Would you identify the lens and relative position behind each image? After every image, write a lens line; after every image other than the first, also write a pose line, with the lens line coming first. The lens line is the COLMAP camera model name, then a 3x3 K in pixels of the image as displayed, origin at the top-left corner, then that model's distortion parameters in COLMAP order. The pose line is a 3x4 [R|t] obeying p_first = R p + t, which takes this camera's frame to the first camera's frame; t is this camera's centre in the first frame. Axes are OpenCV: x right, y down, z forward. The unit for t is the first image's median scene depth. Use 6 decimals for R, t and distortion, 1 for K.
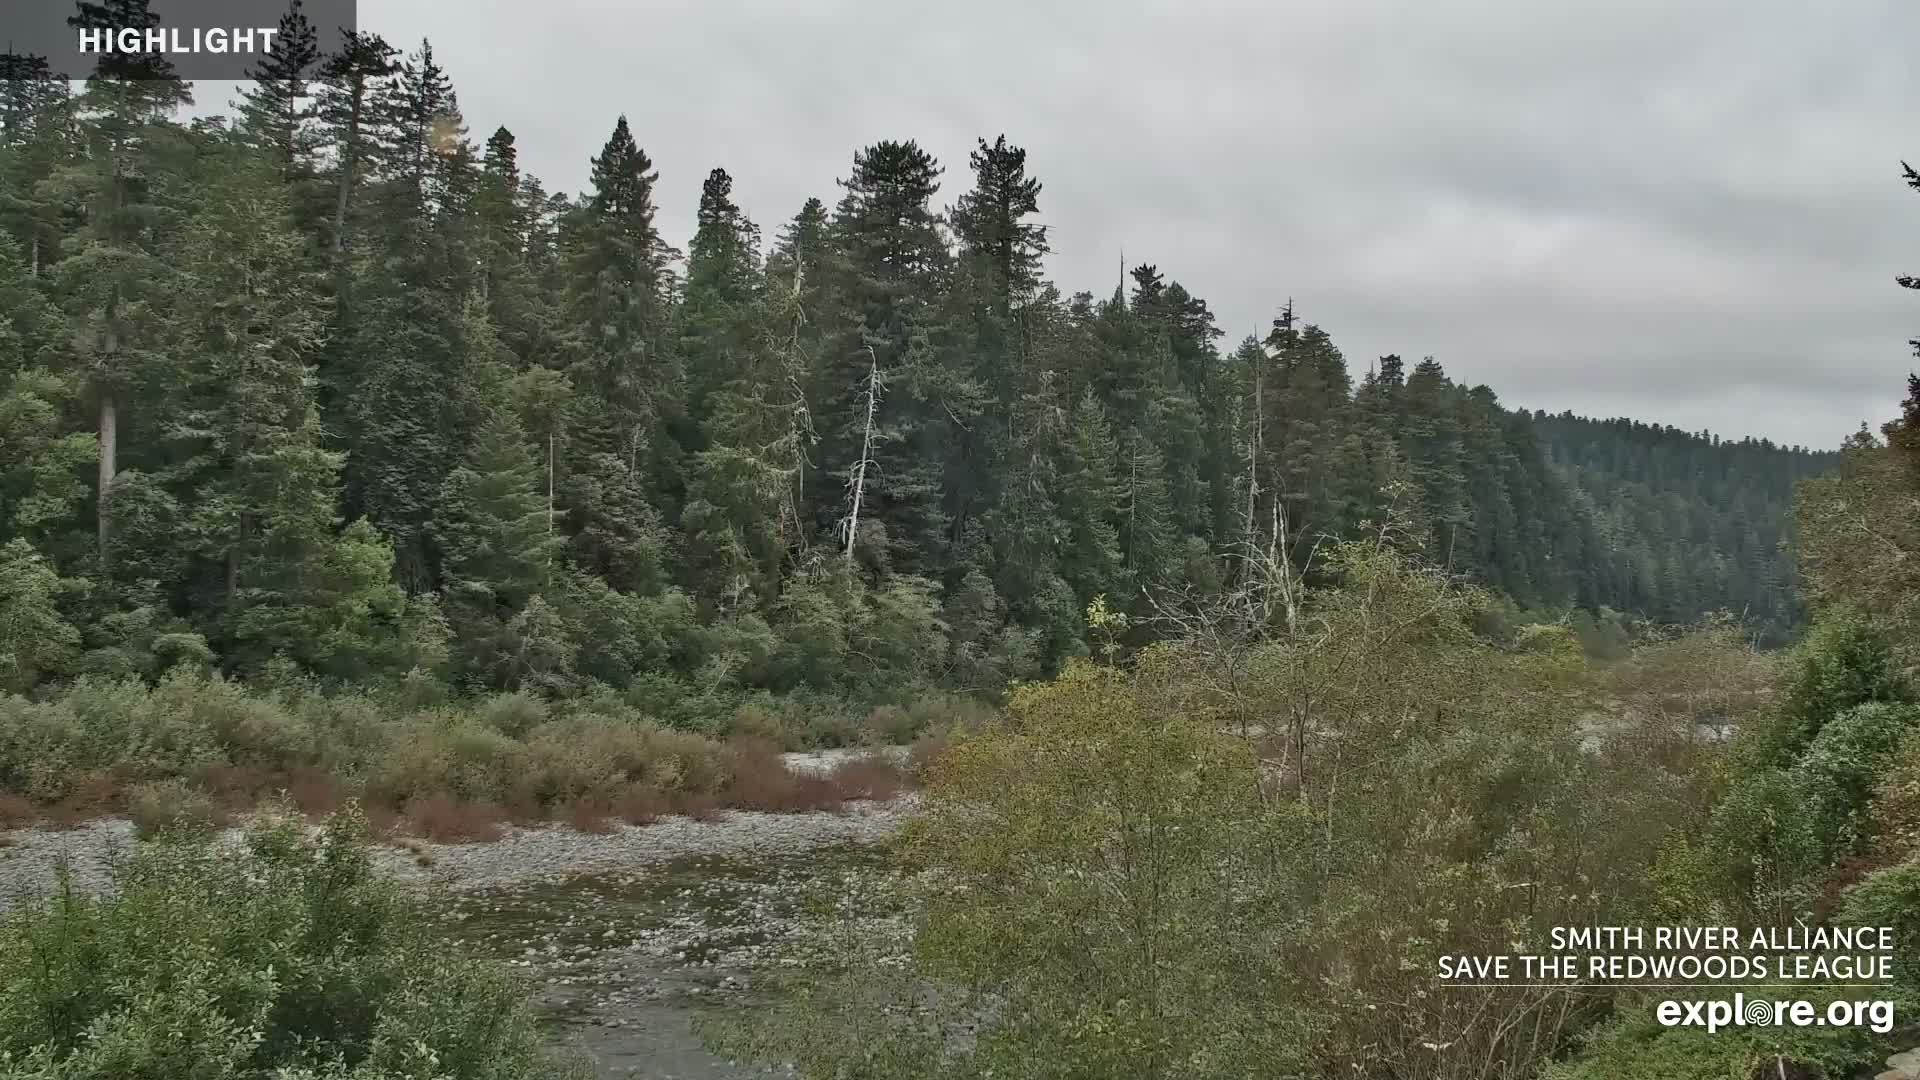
lens RADIAL K [[2457.5, 0, 960.0], [0, 2457.5, 540.0], [0, 0, 1]] dist [-0.015825, 0.473244]
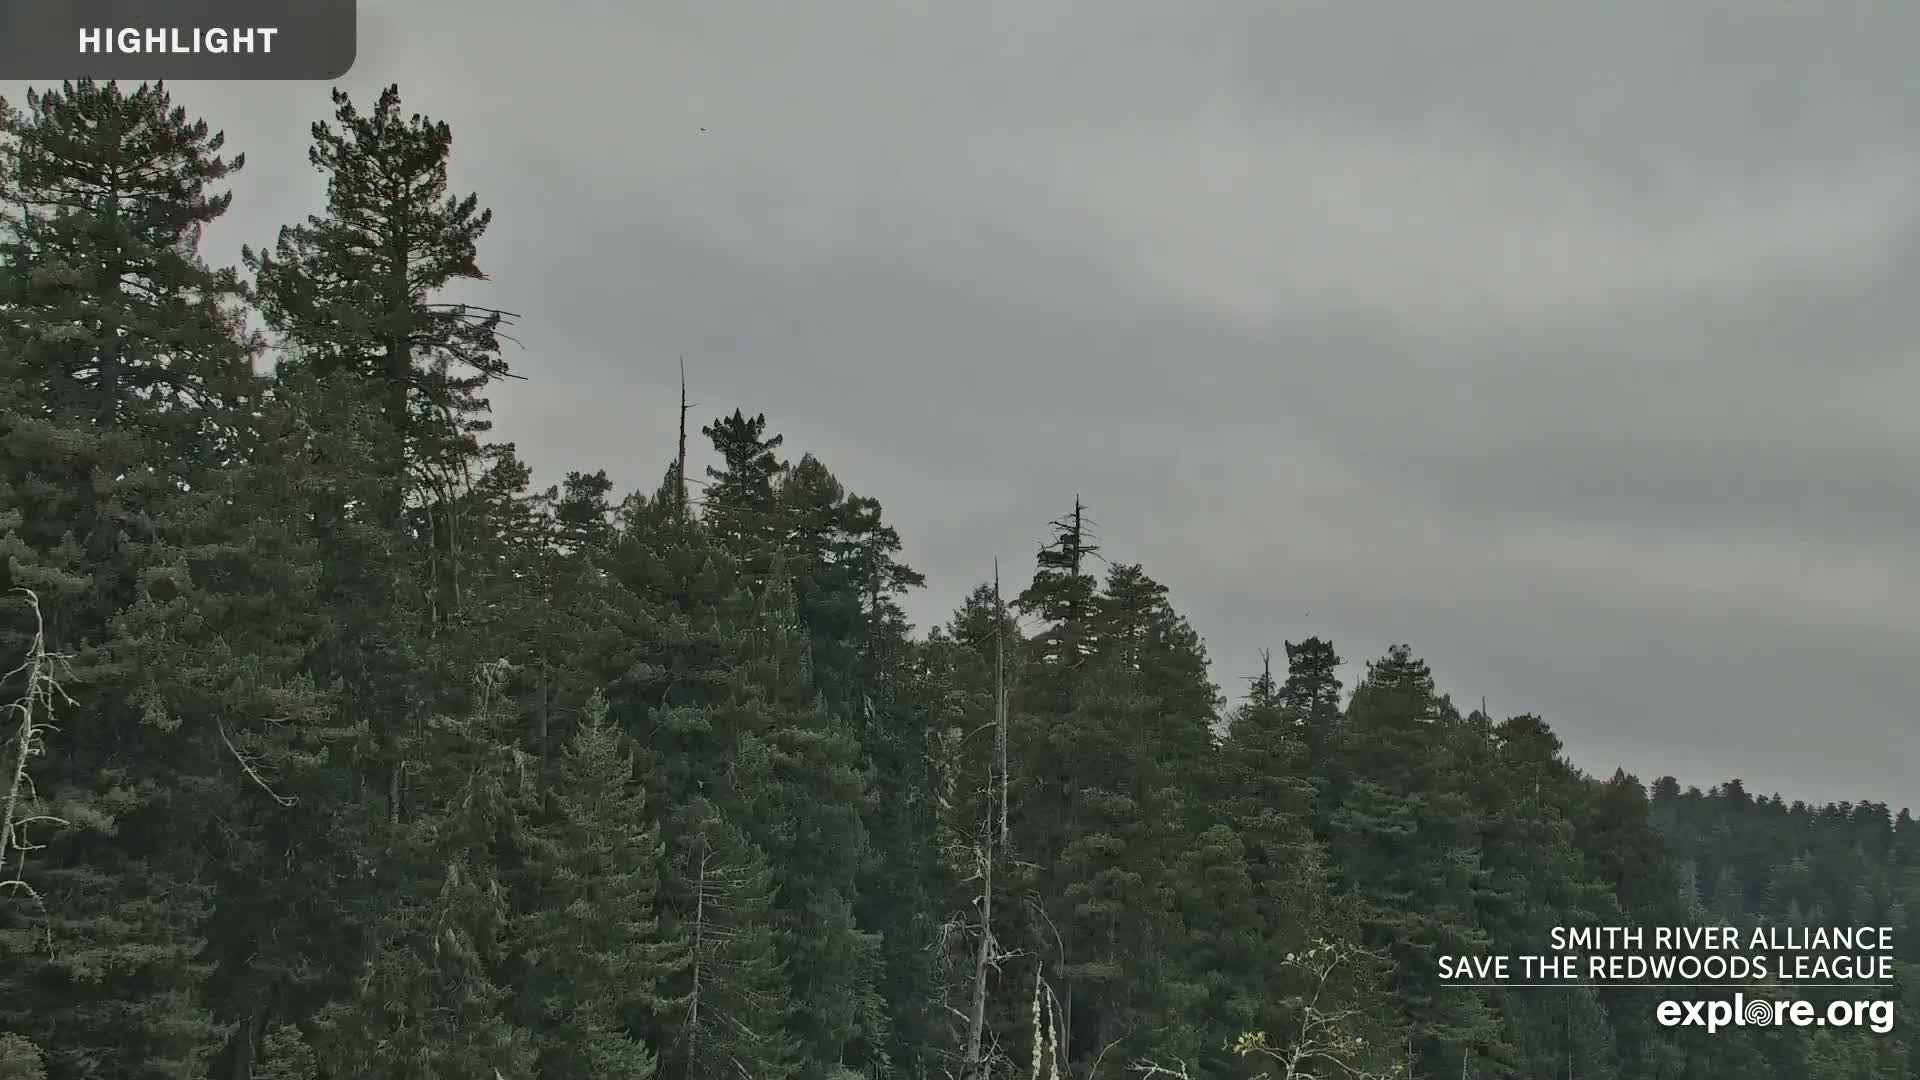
lens RADIAL K [[2457.5, 0, 960.0], [0, 2457.5, 540.0], [0, 0, 1]] dist [-0.015825, 0.473244]
pose [[0.993882, 0.025523, 0.107457, 0.069085], [-0.013589, 0.993799, -0.110358, -0.044745], [-0.109607, 0.108222, 0.988066, 0.586952]]
